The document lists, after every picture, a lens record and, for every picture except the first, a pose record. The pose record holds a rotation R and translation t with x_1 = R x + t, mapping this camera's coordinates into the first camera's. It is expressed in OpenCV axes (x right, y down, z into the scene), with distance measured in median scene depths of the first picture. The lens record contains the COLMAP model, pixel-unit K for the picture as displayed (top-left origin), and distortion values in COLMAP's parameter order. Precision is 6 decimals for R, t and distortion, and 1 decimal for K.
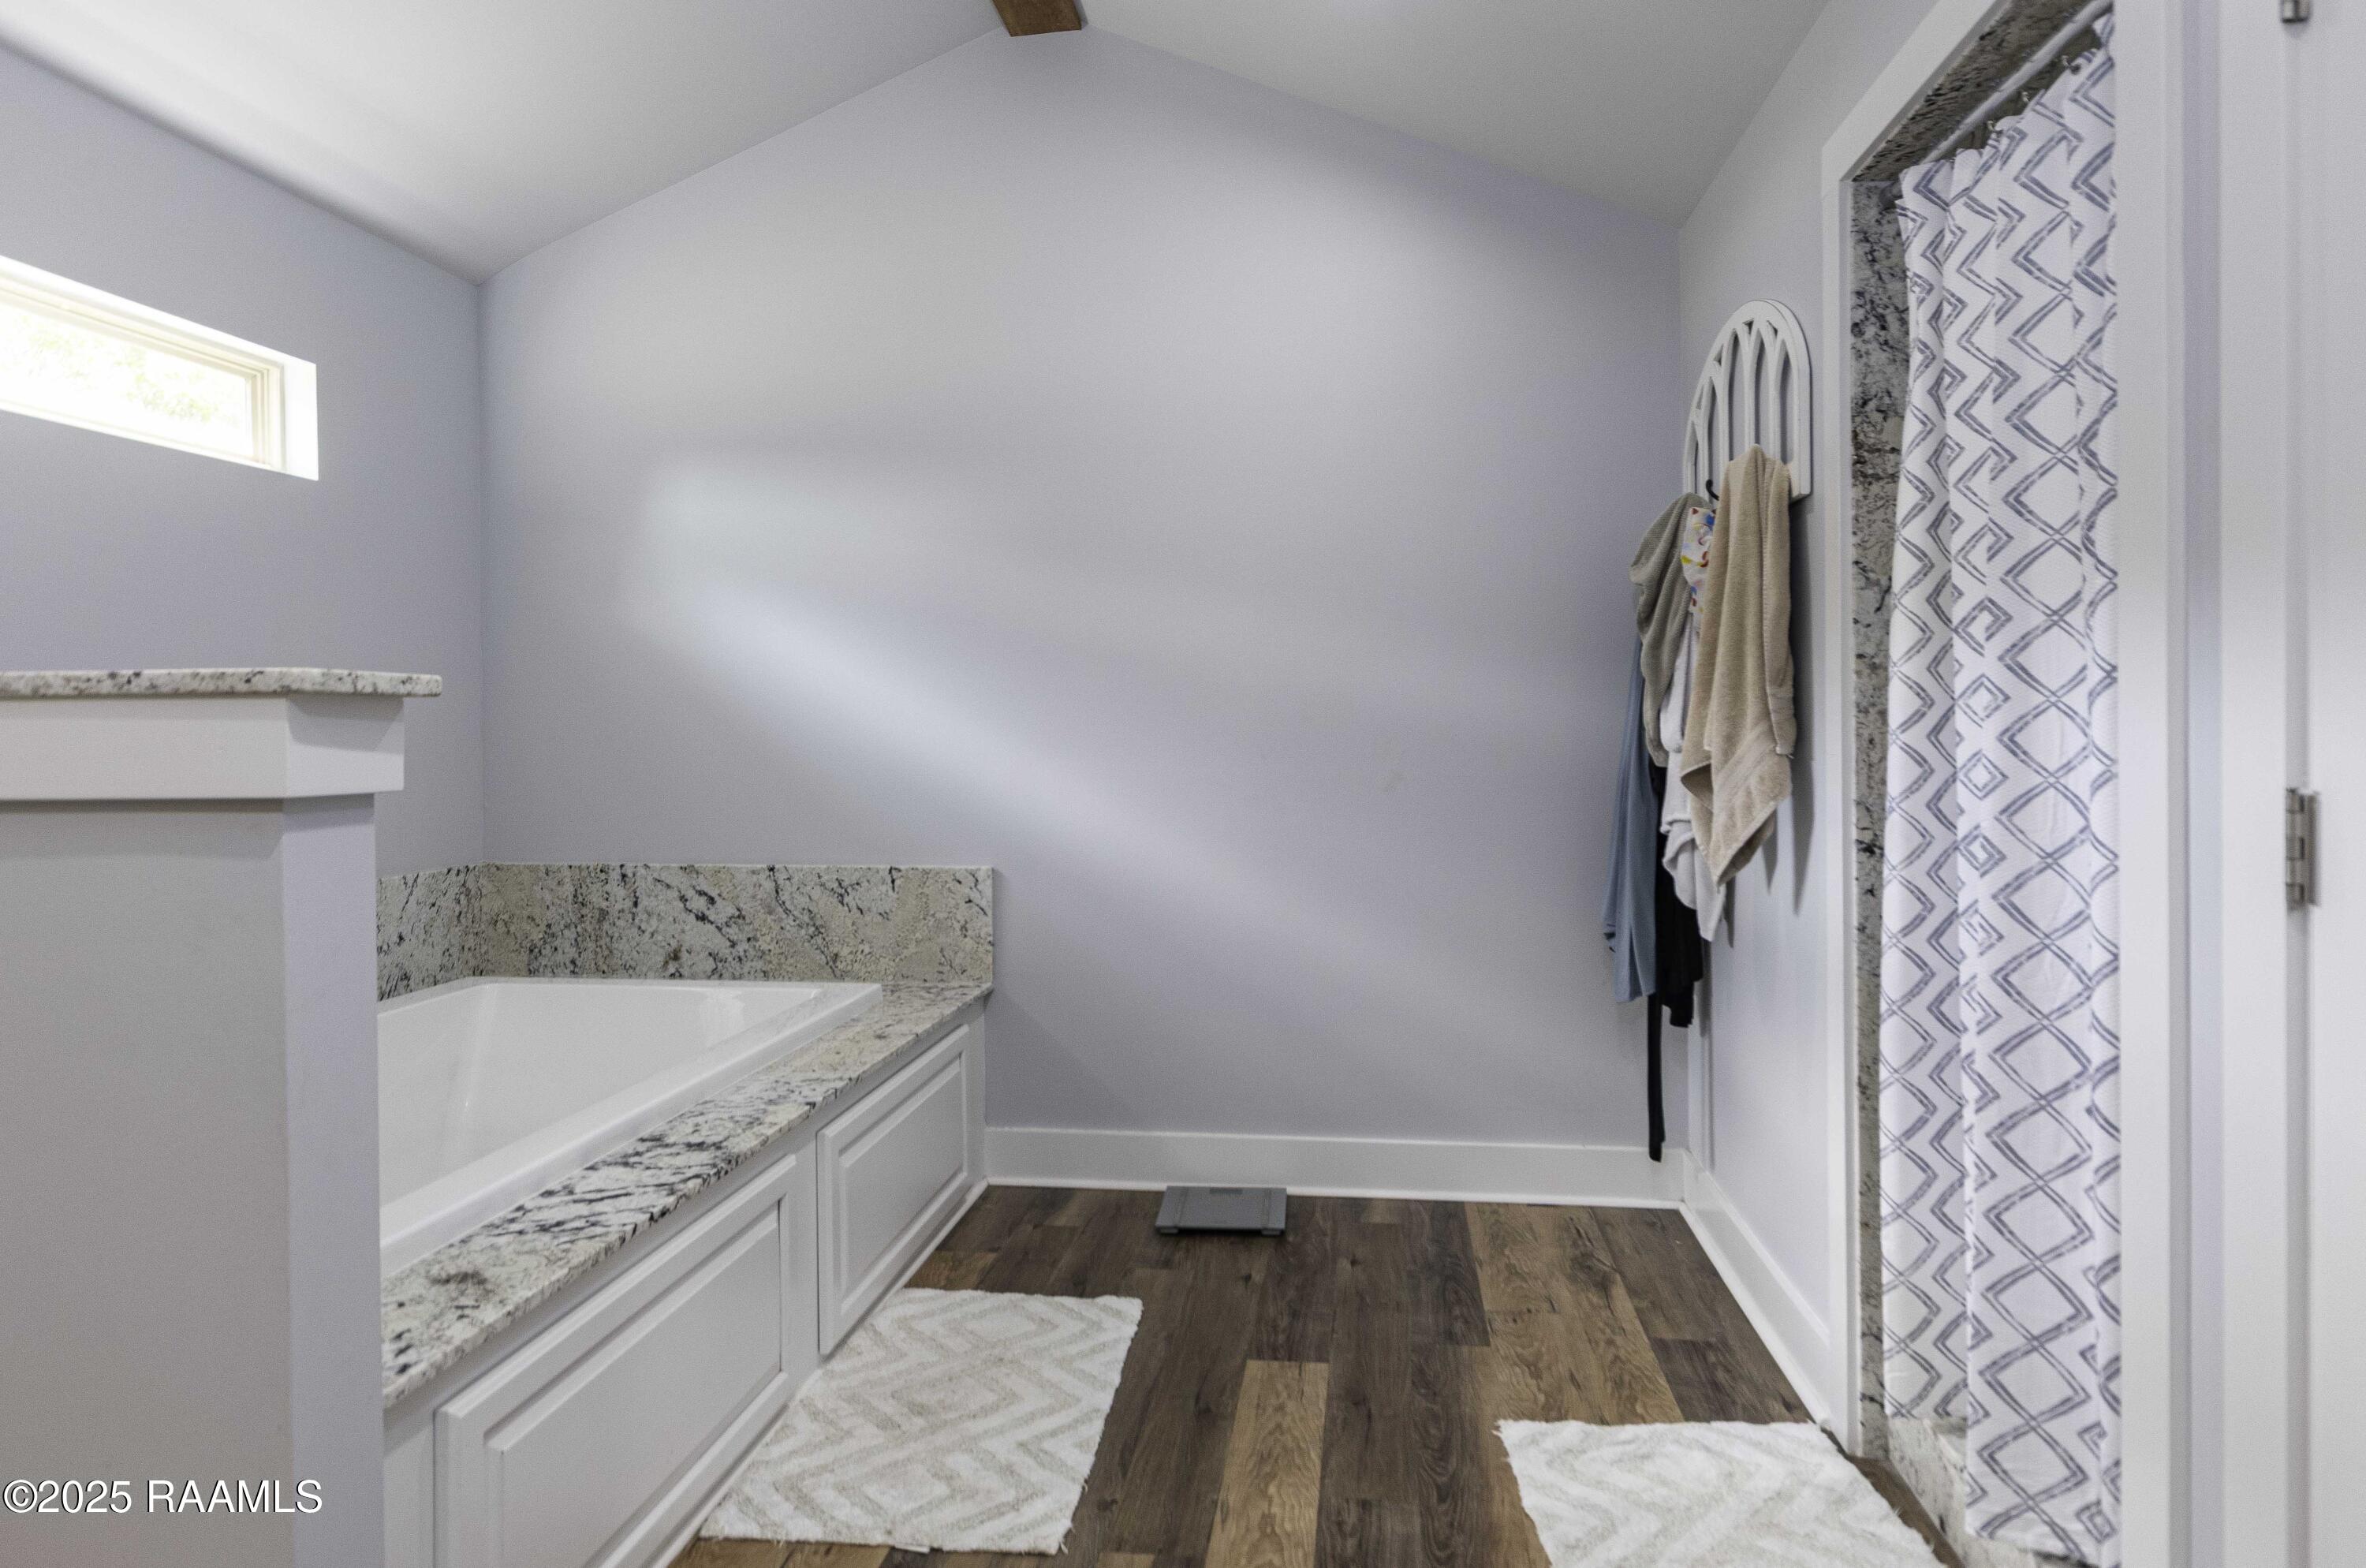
lens RADIAL K [[1484.2, 0, 1160.3], [0, 1484.2, 737.5], [0, 0, 1]] dist [0.001291, 0.003727]
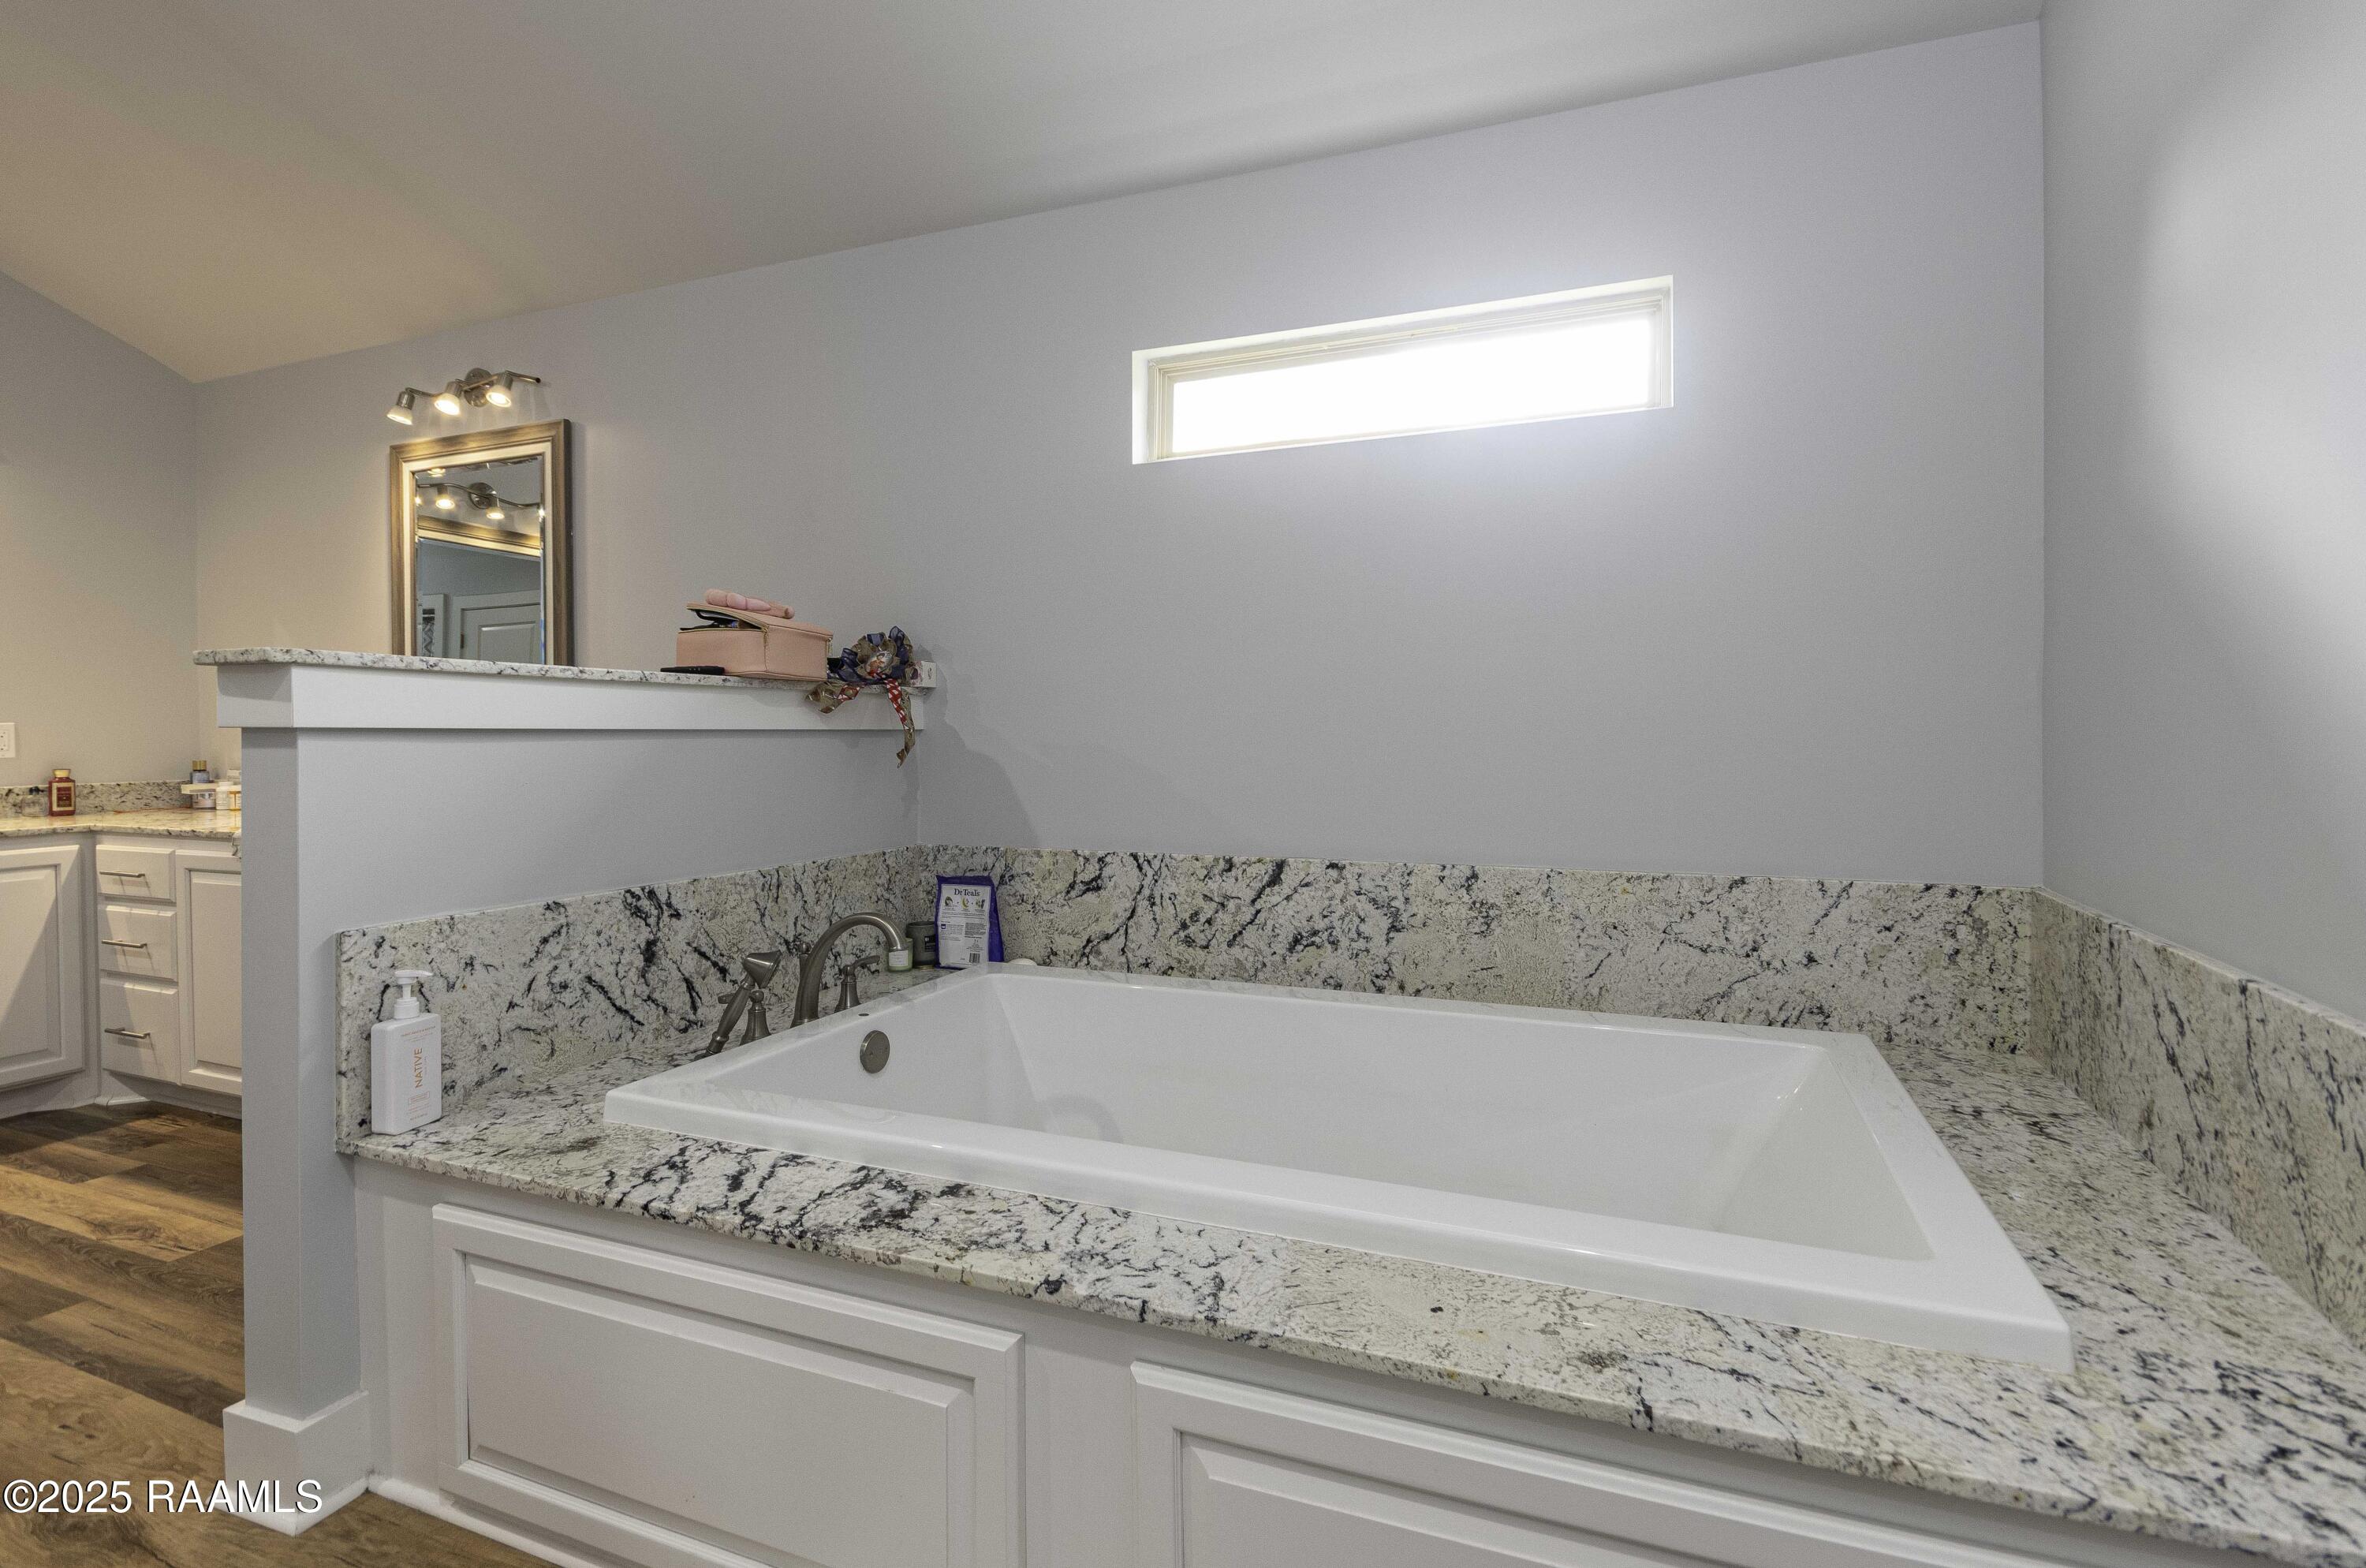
lens RADIAL K [[1162.7, 0, 1293.1], [0, 1162.7, 749.6], [0, 0, 1]] dist [0.002607, -0.004553]
pose [[-0.236188, 0.018608, -0.971529, 0.153834], [-0.001823, 0.999806, 0.019592, 0.013886], [0.971706, 0.006399, -0.236108, 0.925139]]
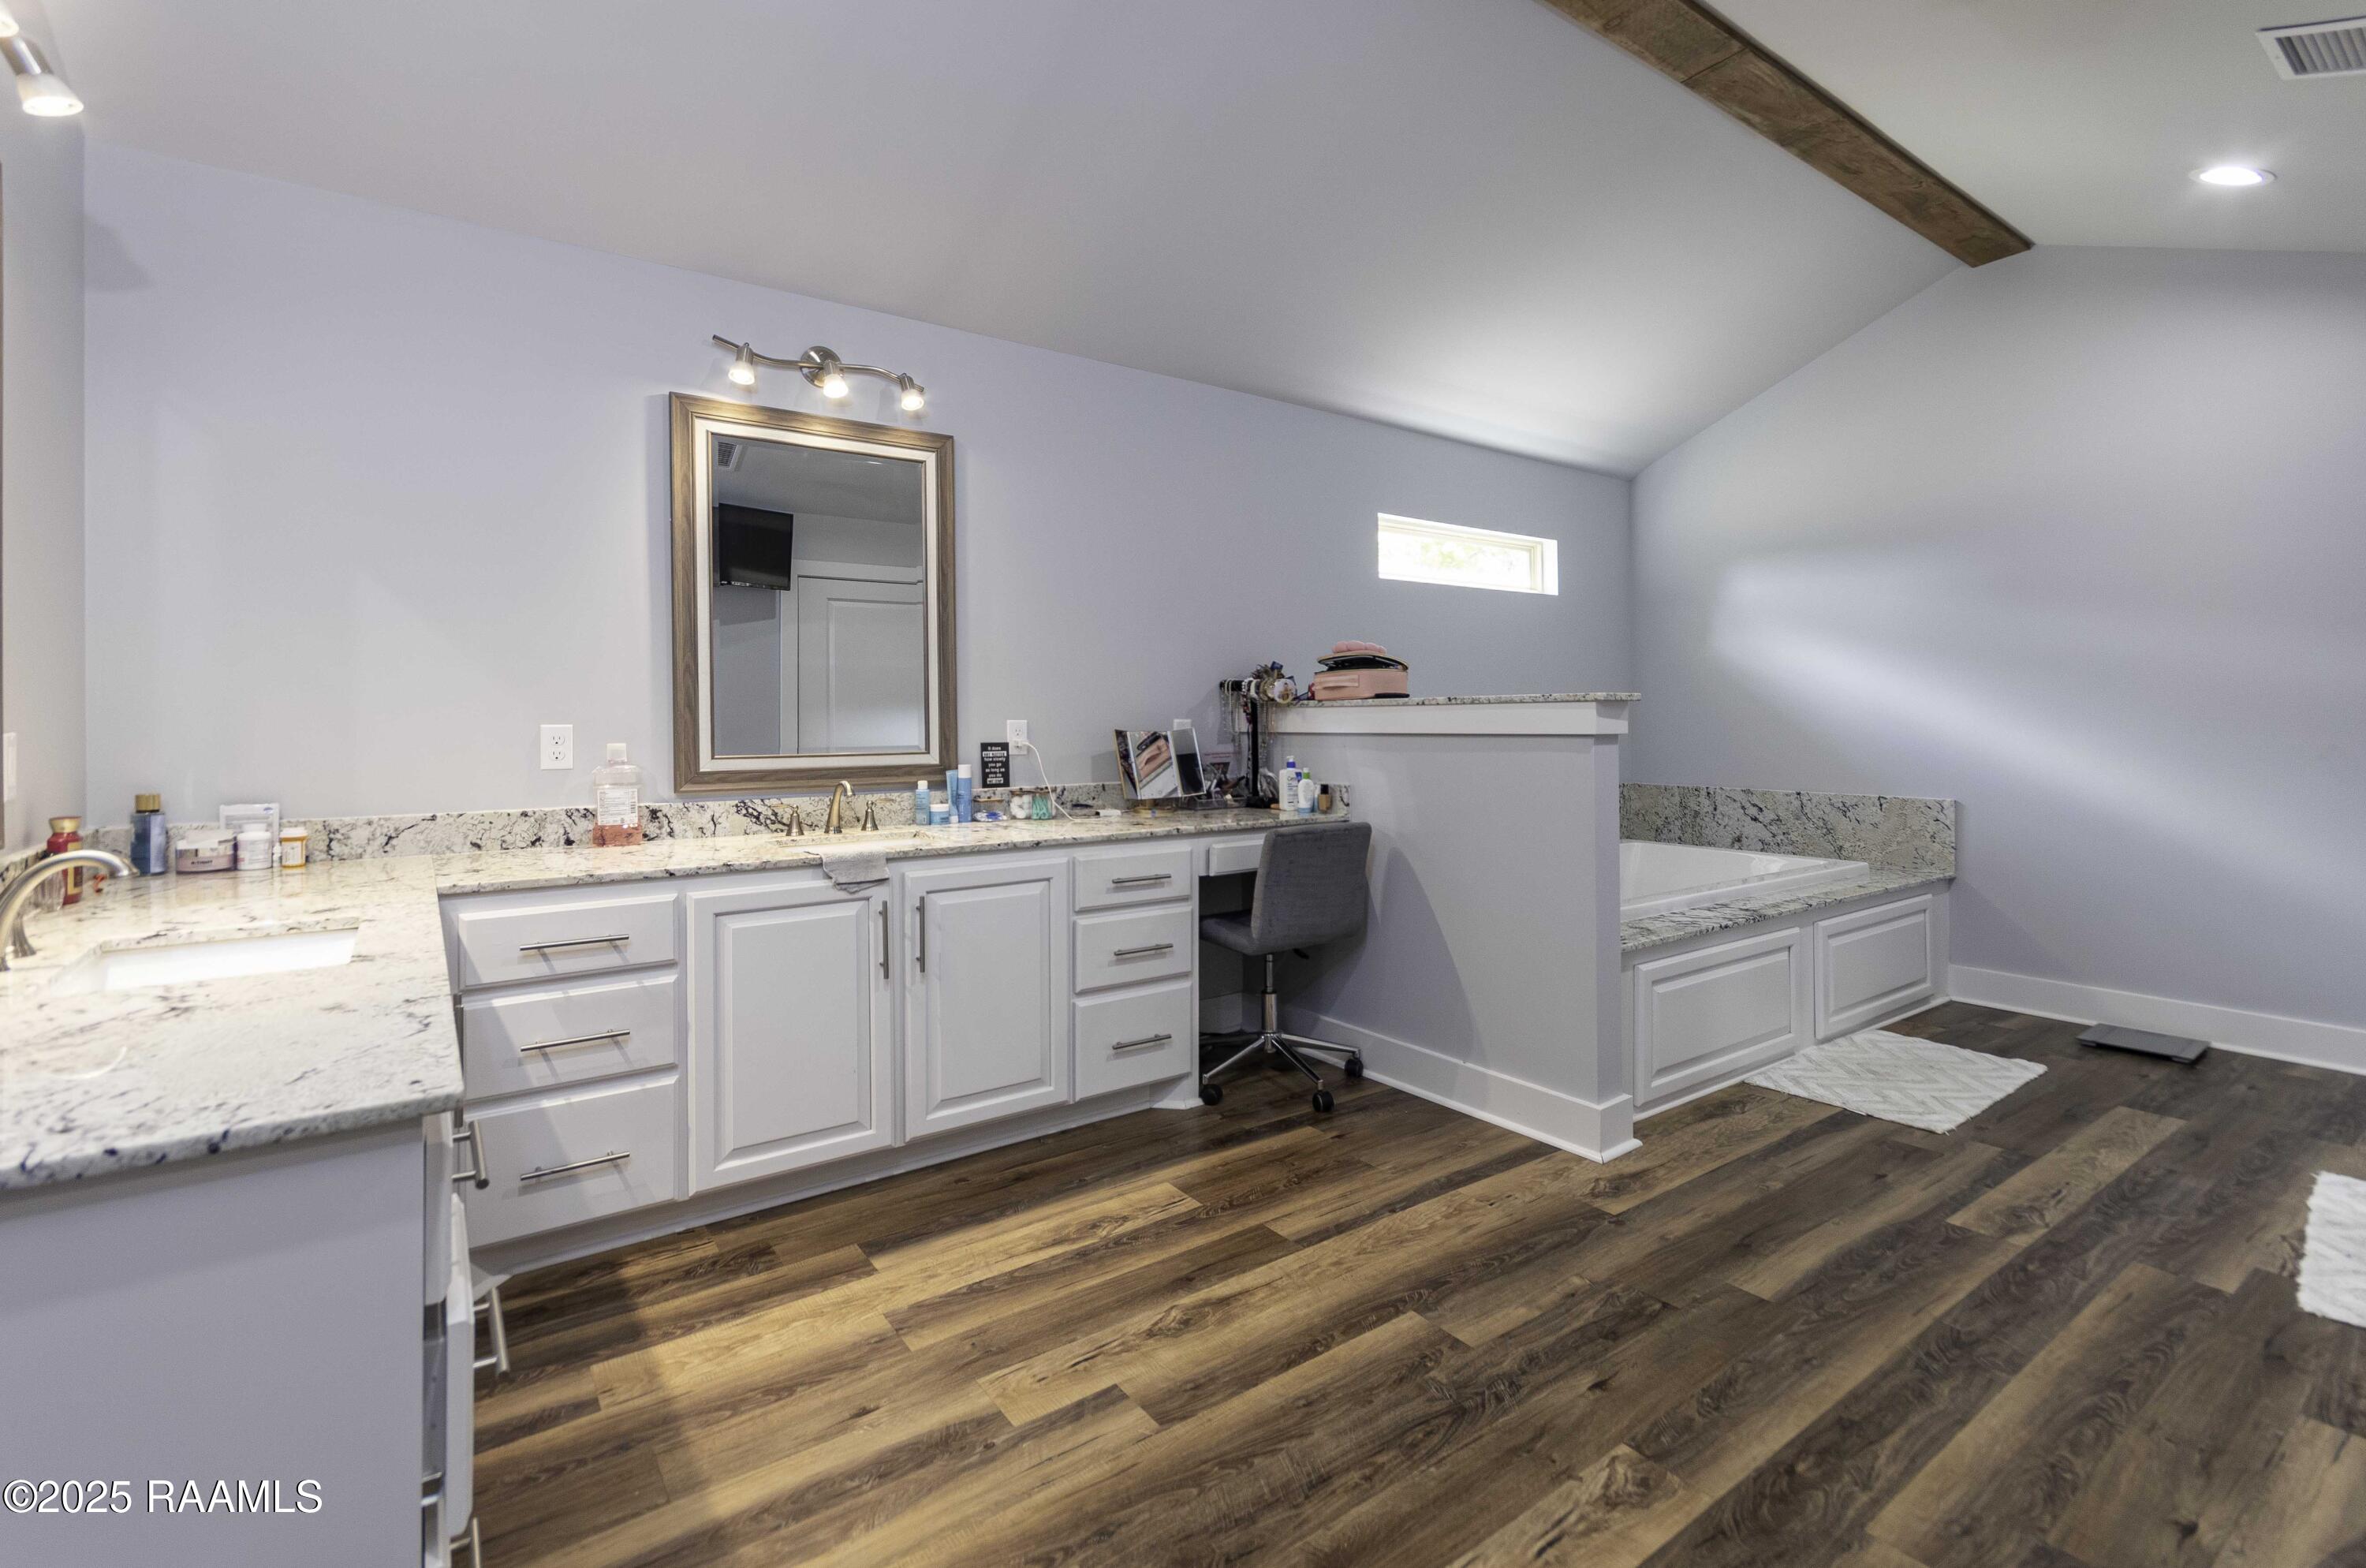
lens RADIAL K [[1043.8, 0, 1185.1], [0, 1043.8, 723.8], [0, 0, 1]] dist [0.005436, -0.000538]
pose [[0.688431, 0.005103, -0.725283, 0.150742], [-0.002526, 0.999986, 0.004638, 0.004054], [0.725297, -0.001361, 0.688435, -0.416887]]
